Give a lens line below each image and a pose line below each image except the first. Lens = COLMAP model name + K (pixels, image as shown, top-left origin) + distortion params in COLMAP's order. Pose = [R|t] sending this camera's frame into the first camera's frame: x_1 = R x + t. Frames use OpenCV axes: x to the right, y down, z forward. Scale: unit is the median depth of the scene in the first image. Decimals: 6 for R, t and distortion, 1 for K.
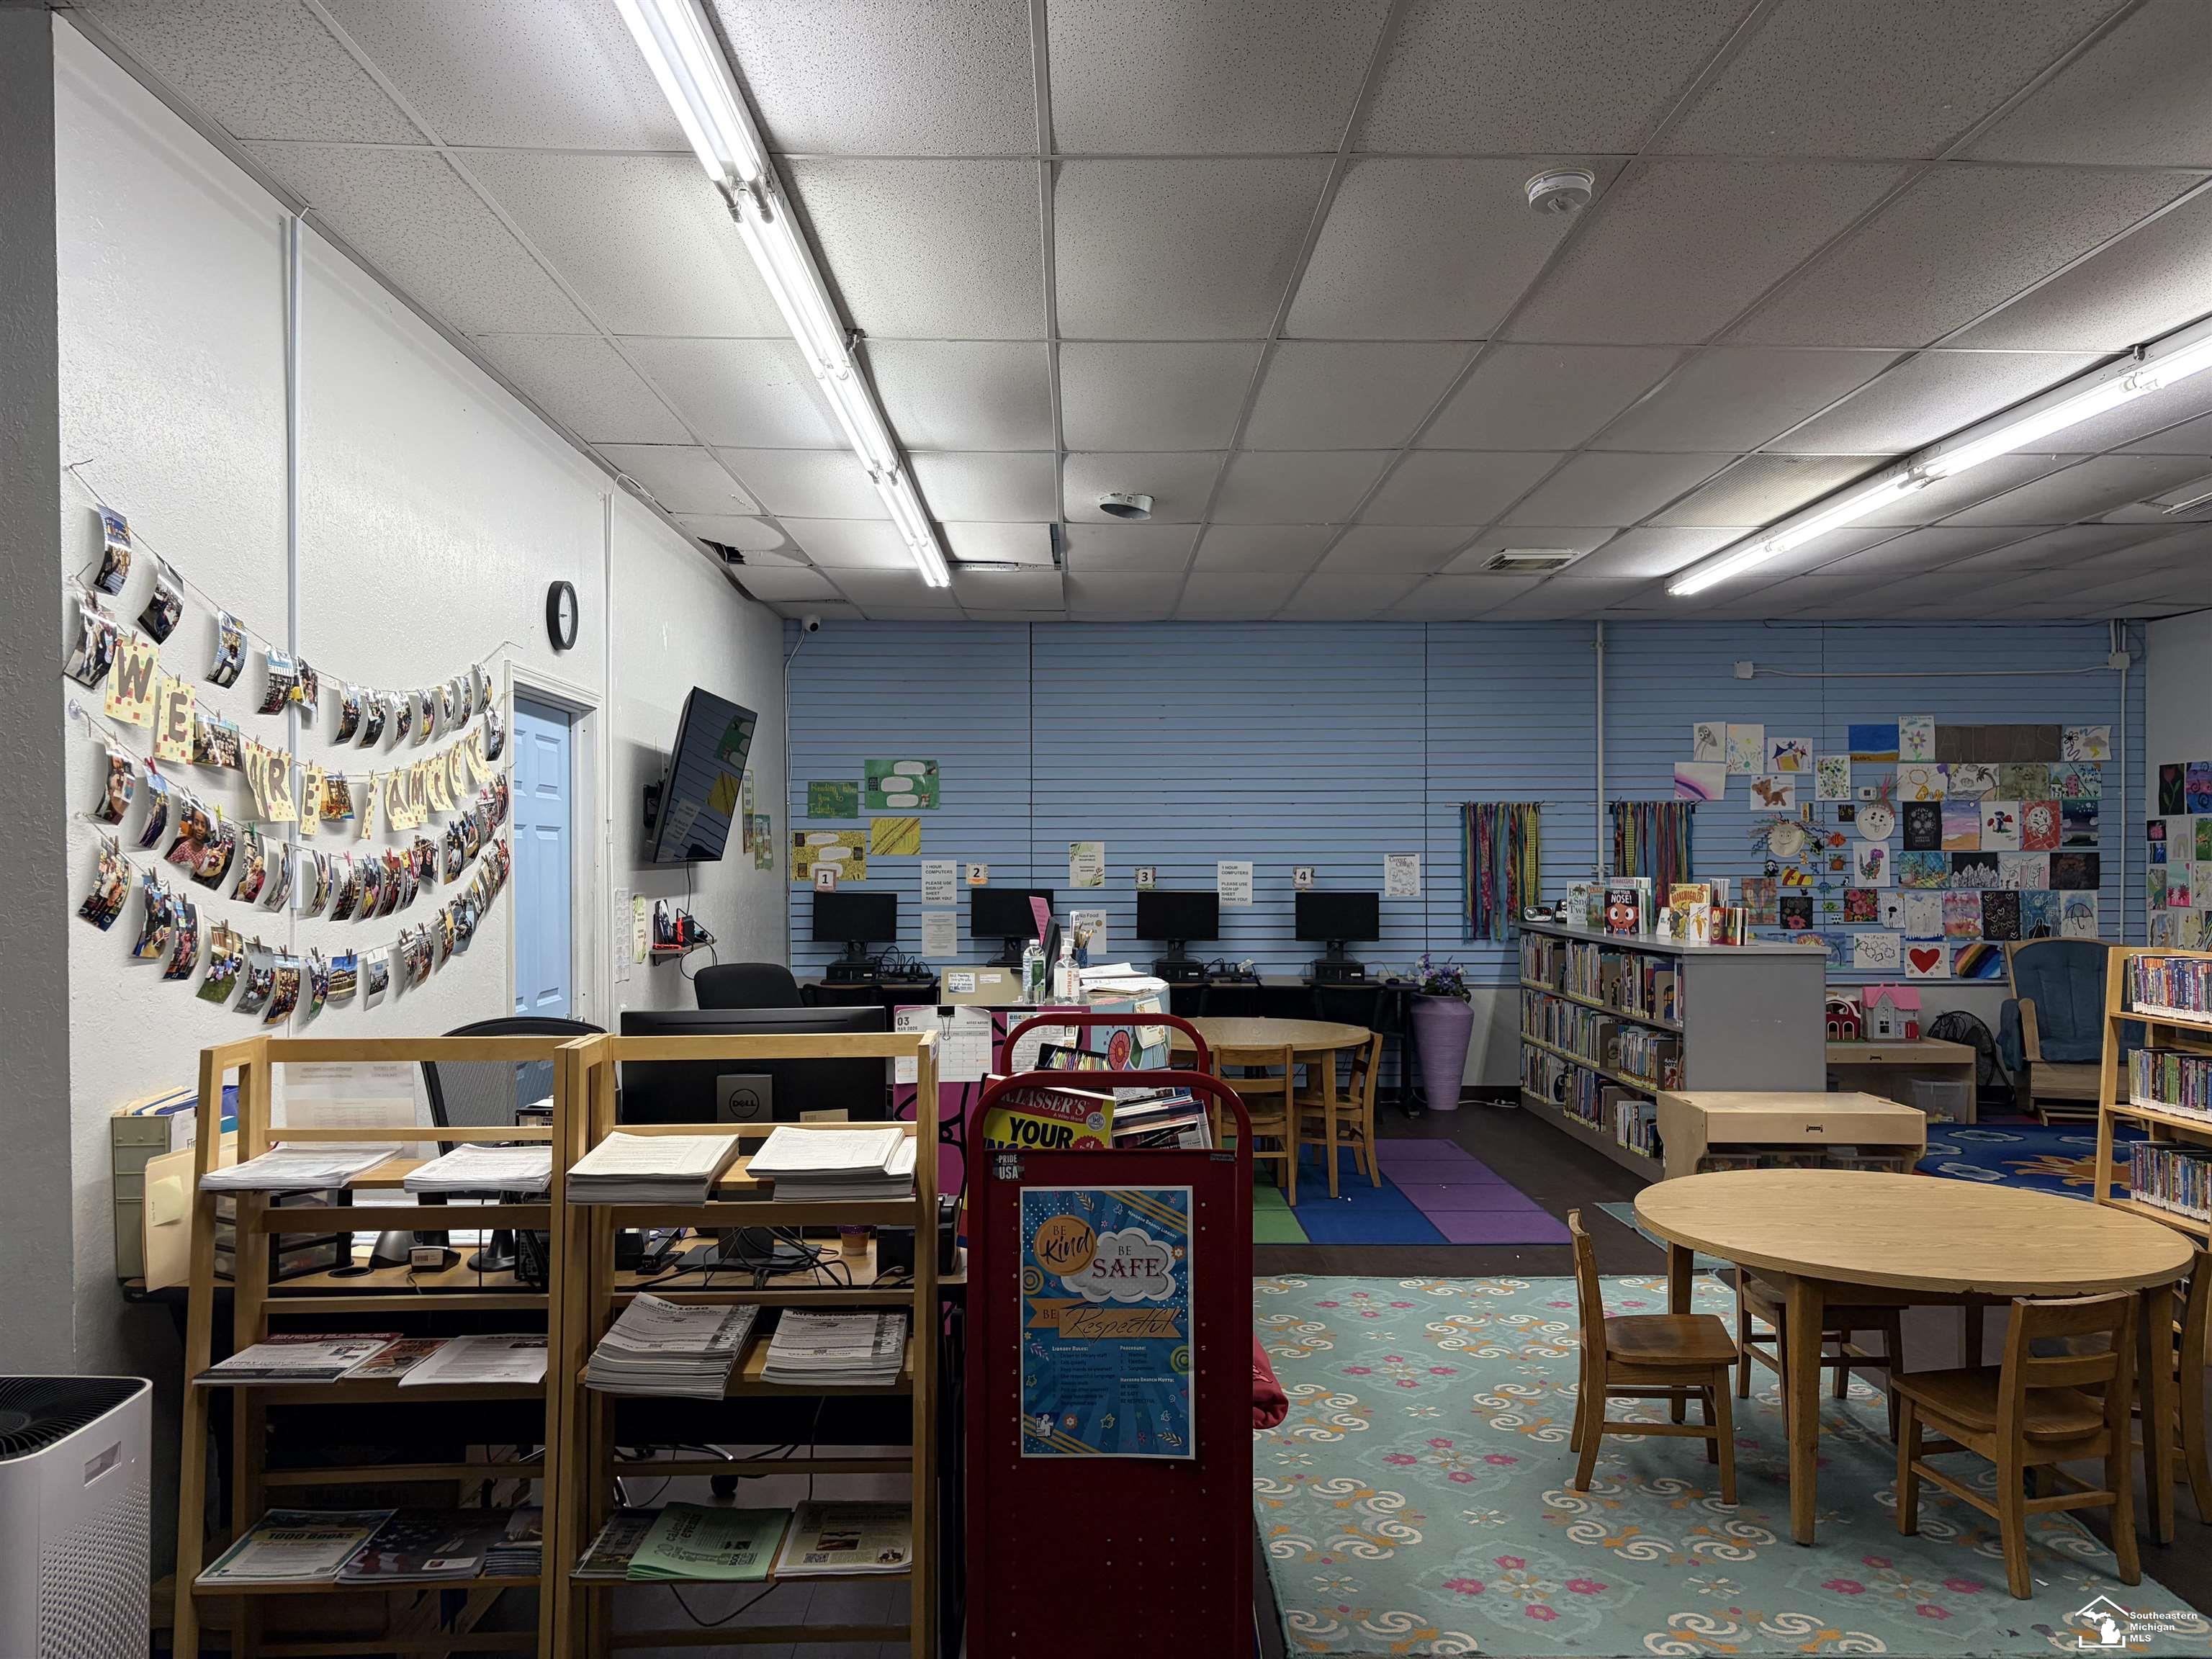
lens RADIAL K [[1694.6, 0, 1103.2], [0, 1694.6, 830.9], [0, 0, 1]] dist [0.061397, -0.051291]
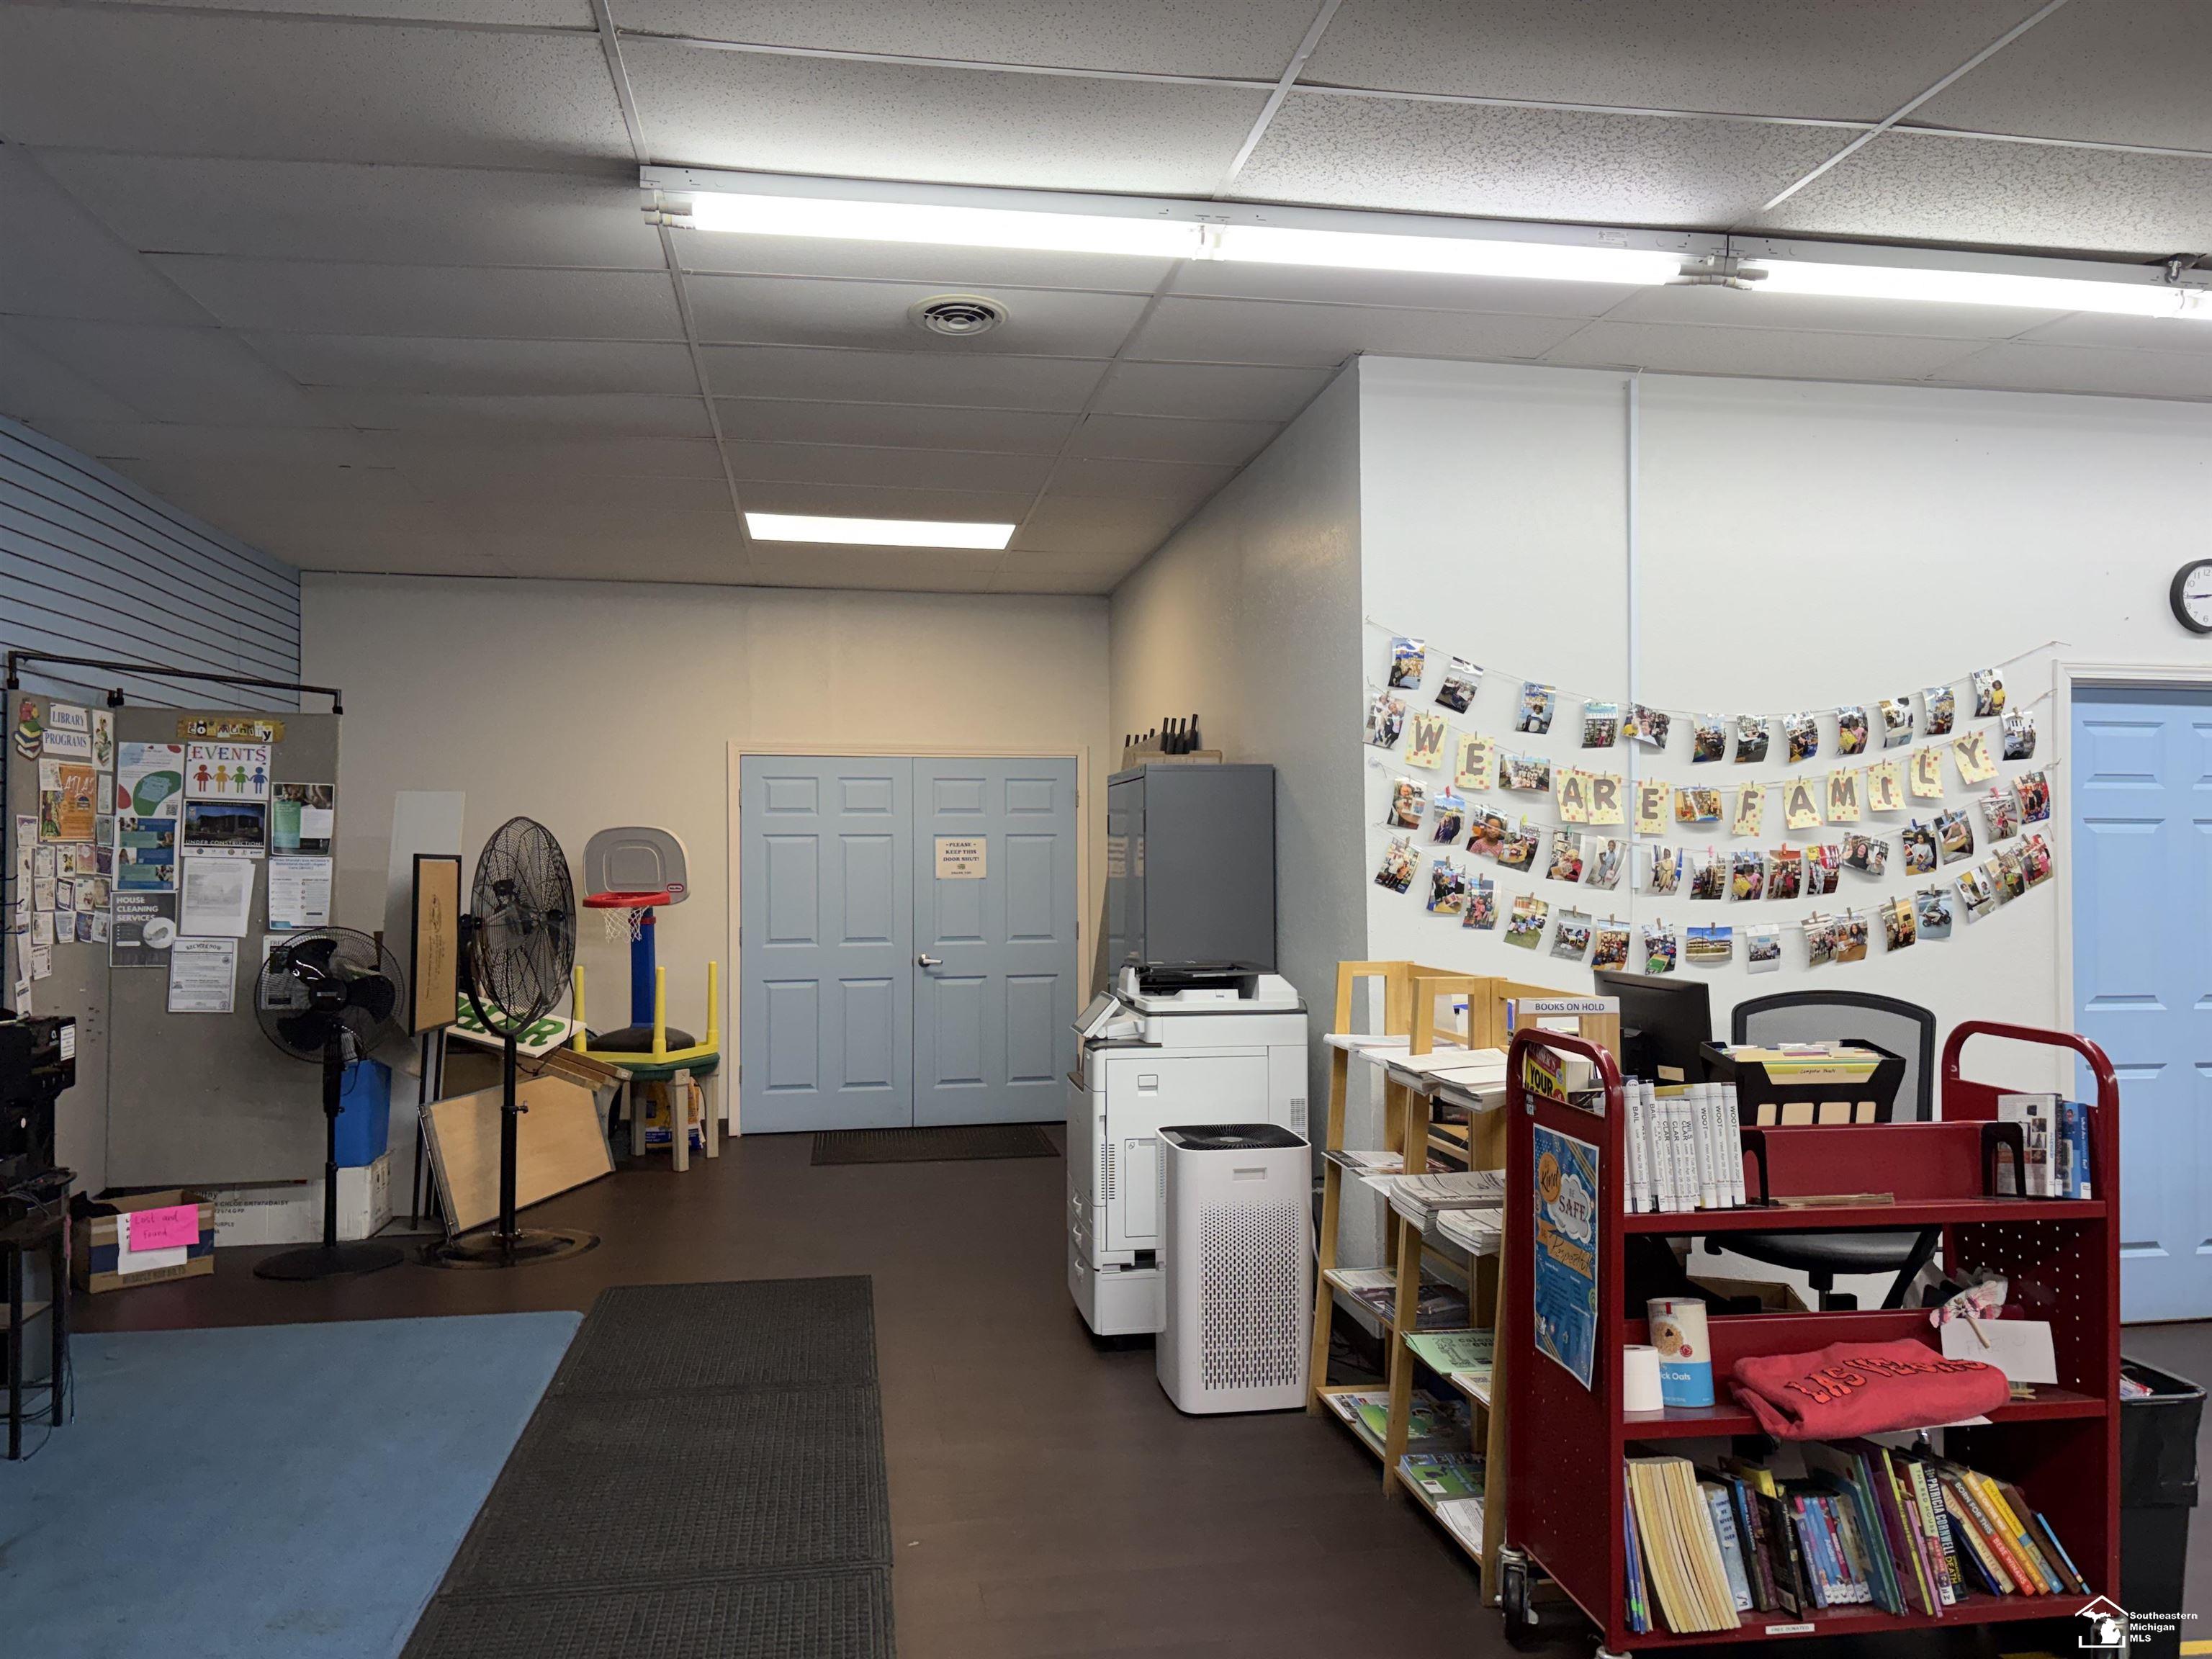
lens RADIAL K [[1694.6, 0, 1098.4], [0, 1694.6, 826.2], [0, 0, 1]] dist [0.061397, -0.051291]
pose [[0.144434, -0.015705, -0.989390, 0.847170], [0.012048, 0.999828, -0.014112, 0.010762], [0.989441, -0.009882, 0.144598, 0.404117]]
